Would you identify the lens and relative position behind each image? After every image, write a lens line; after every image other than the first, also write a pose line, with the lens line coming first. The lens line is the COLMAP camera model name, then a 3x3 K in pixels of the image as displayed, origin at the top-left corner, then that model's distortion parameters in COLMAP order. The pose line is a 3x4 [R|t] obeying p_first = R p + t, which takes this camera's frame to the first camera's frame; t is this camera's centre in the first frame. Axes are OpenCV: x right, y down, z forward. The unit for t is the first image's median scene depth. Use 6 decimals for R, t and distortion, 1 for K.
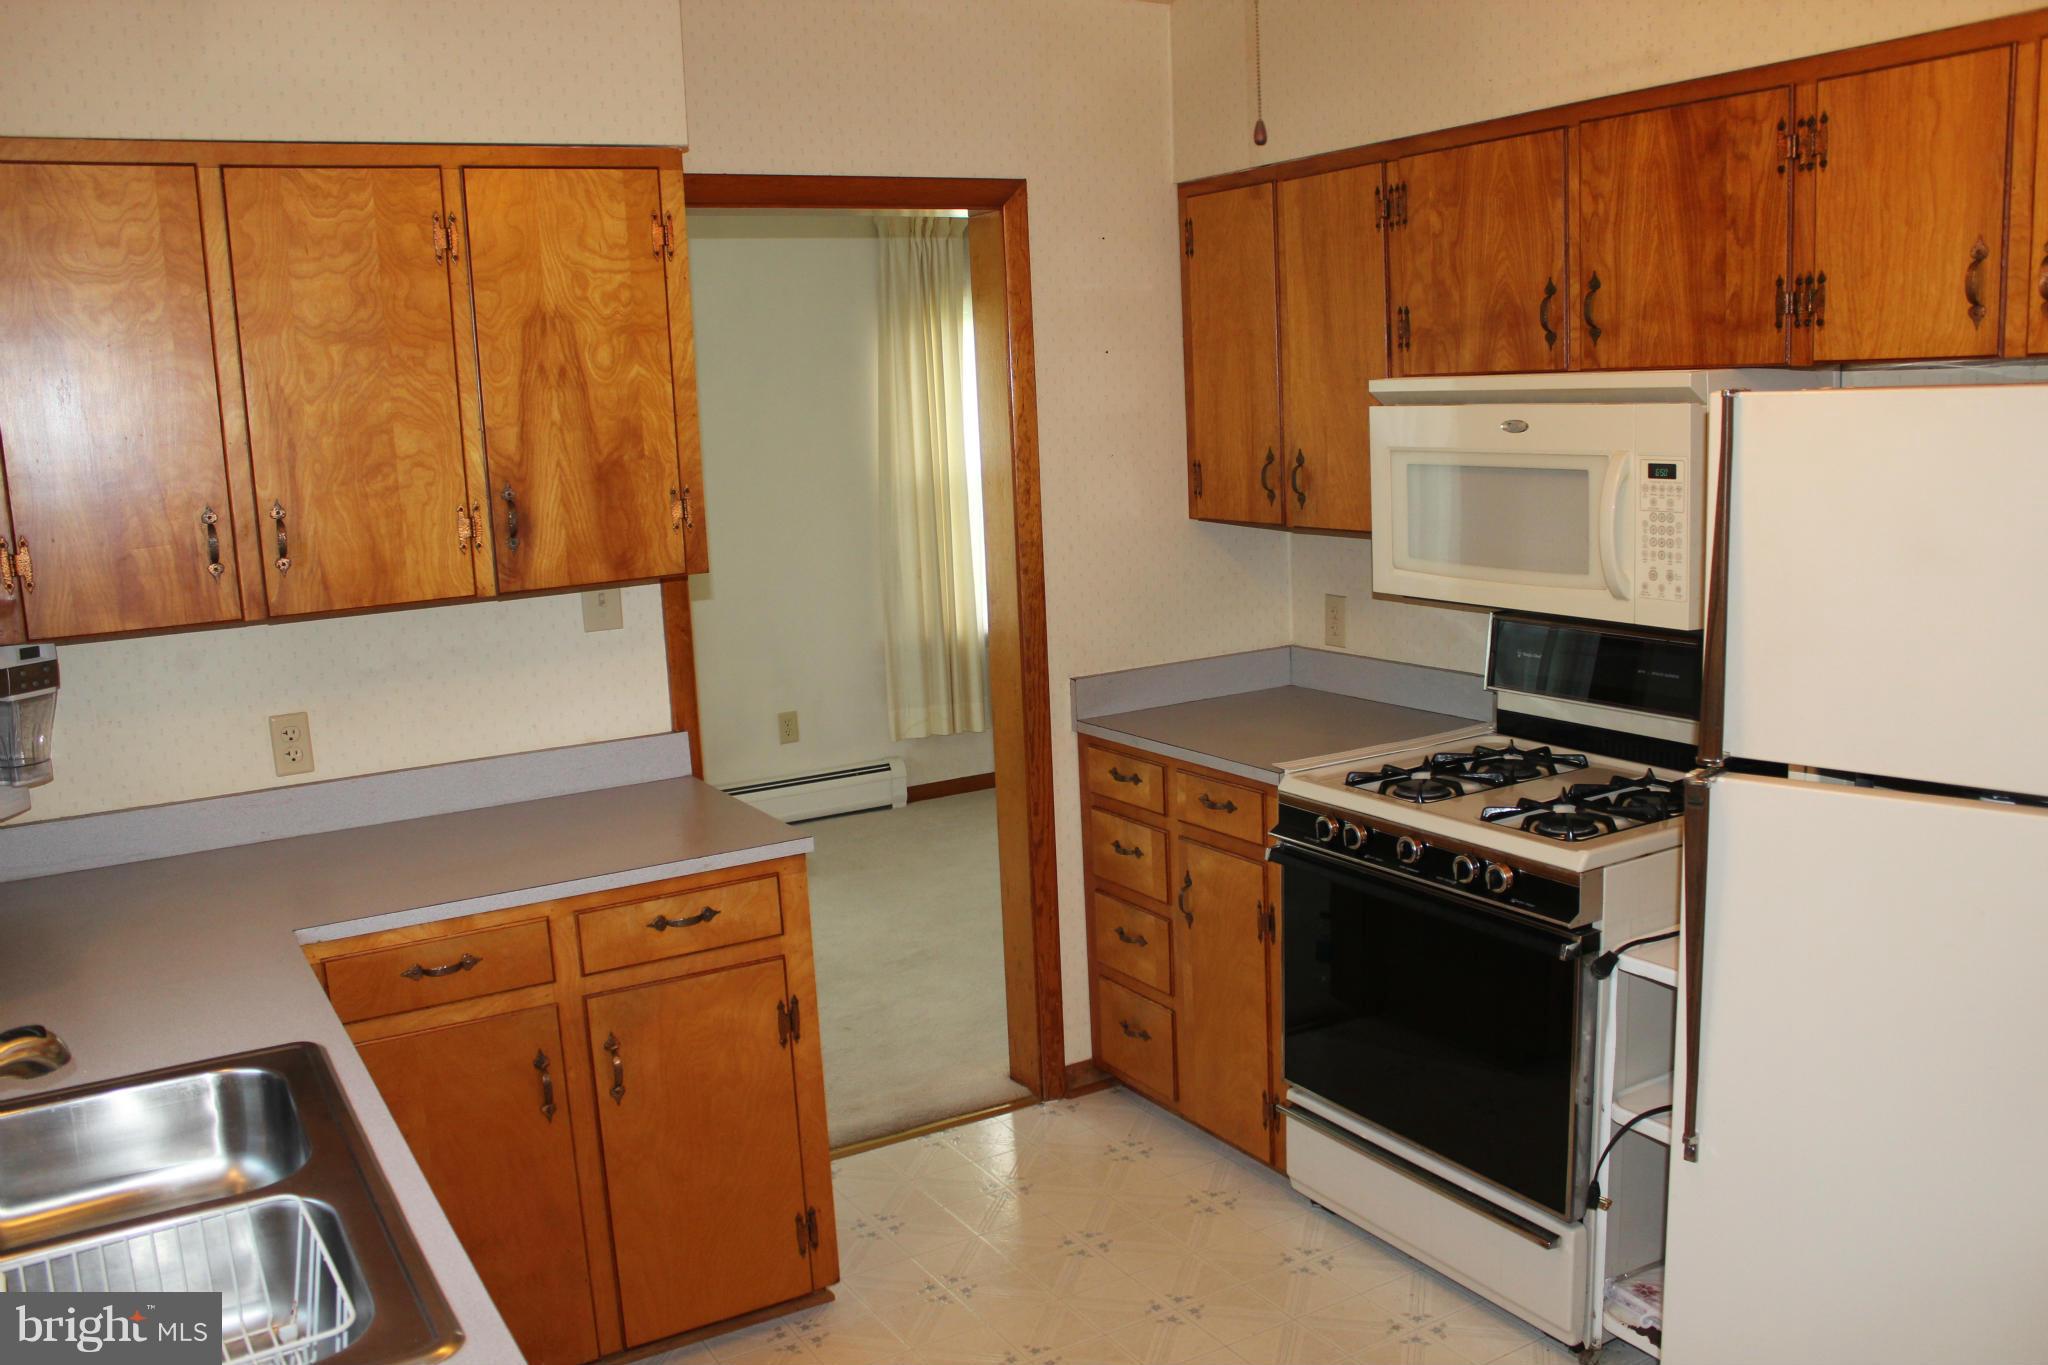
lens RADIAL K [[1719.0, 0, 1025.1], [0, 1719.0, 685.3], [0, 0, 1]] dist [-0.076216, 0.012953]
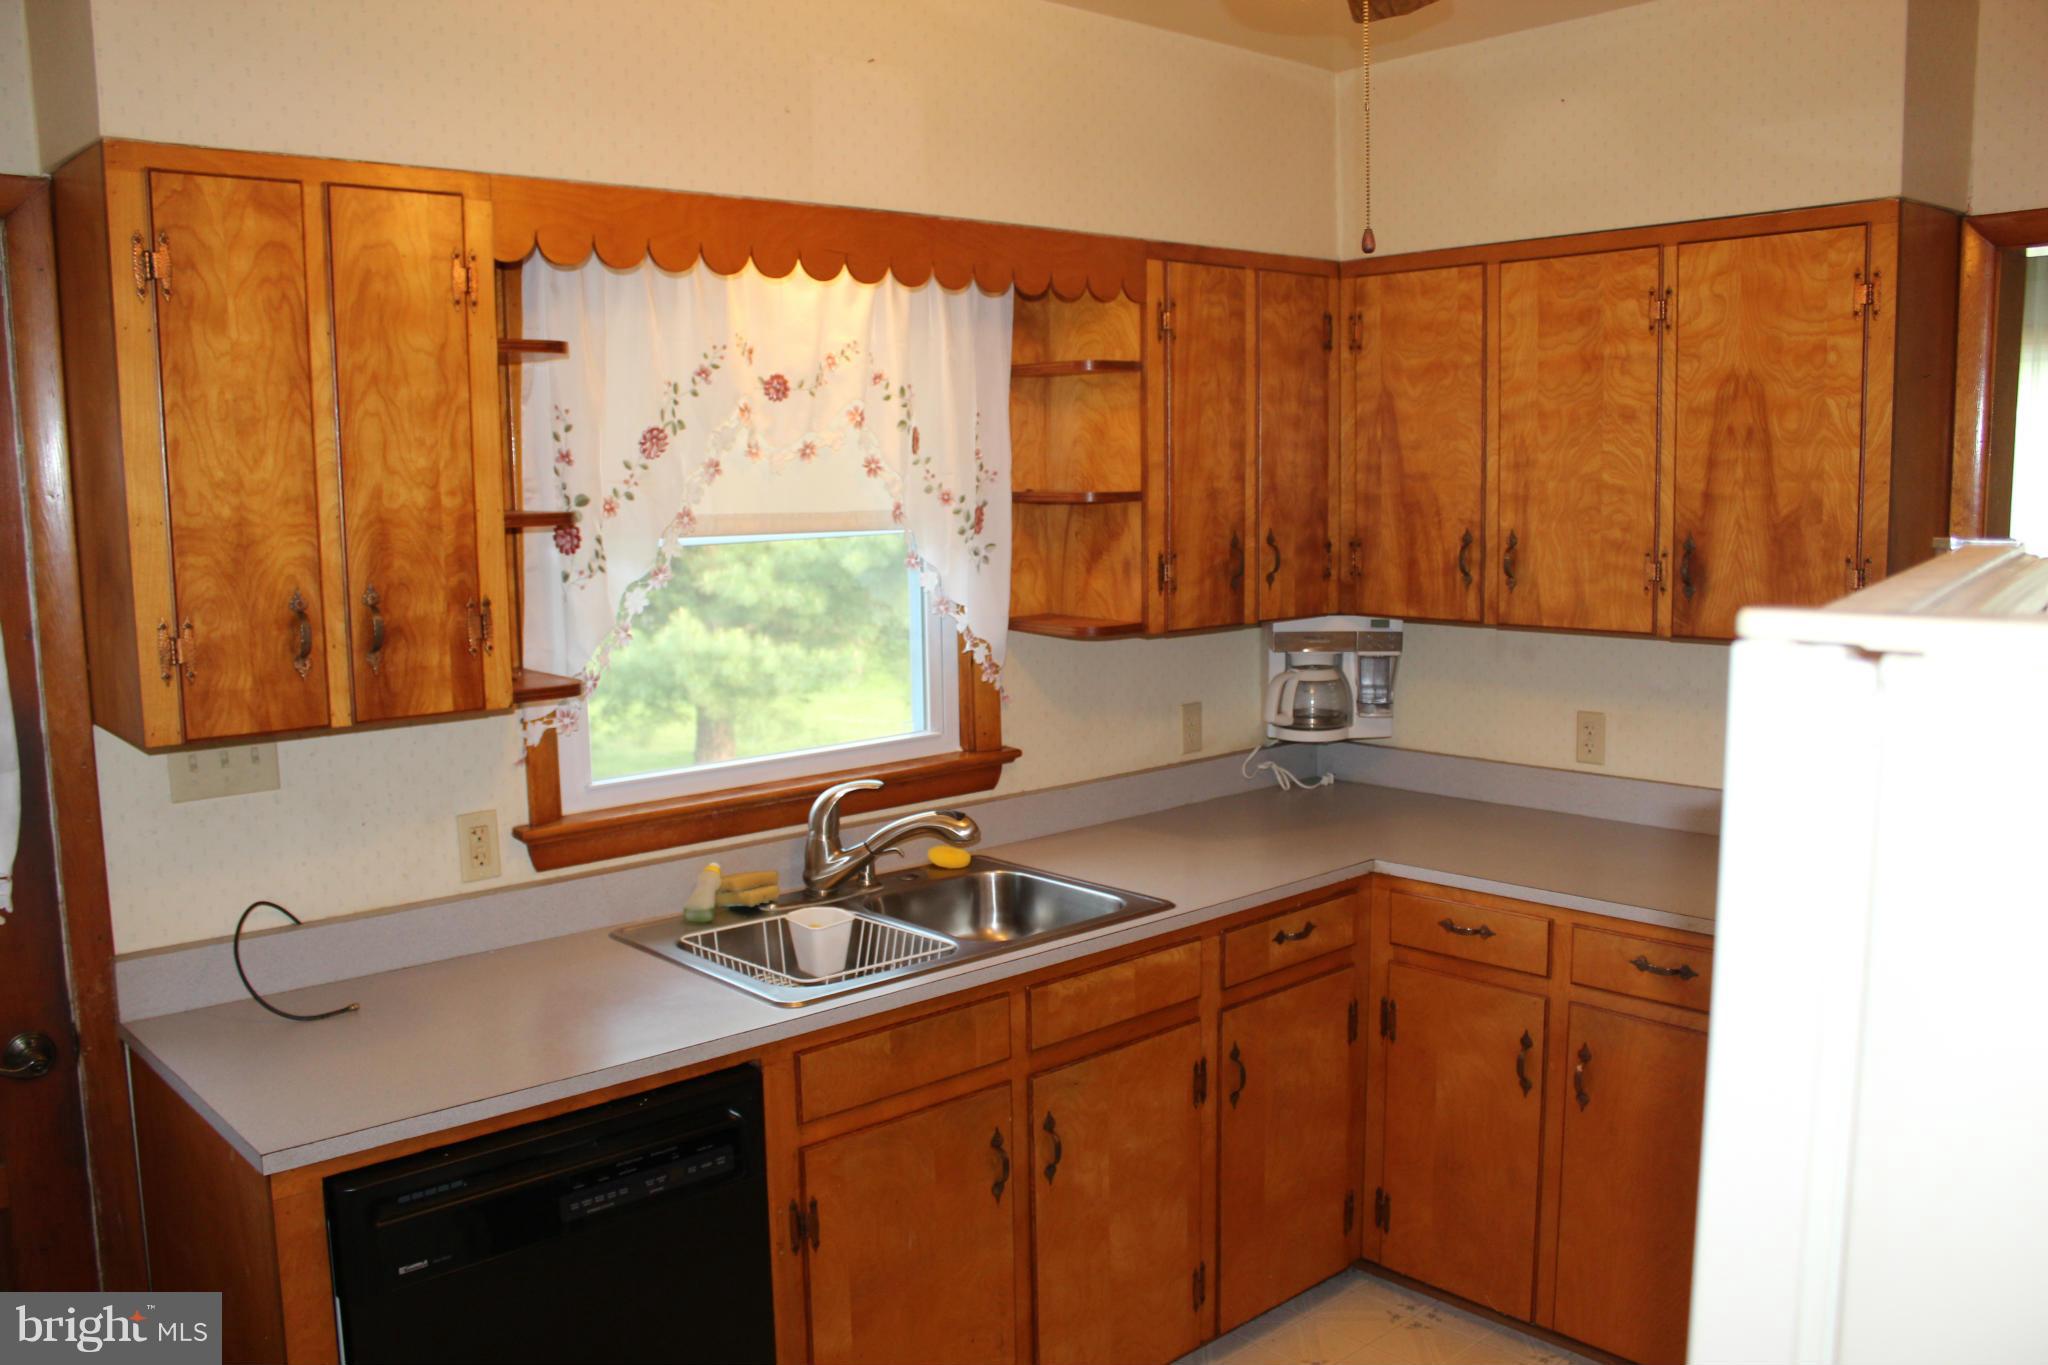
lens RADIAL K [[1719.0, 0, 1026.2], [0, 1719.0, 685.6], [0, 0, 1]] dist [-0.076216, 0.012953]
pose [[0.213553, 0.166108, -0.962706, 0.657946], [-0.161984, 0.977819, 0.132784, -0.100884], [0.963409, 0.127587, 0.235723, 0.361146]]
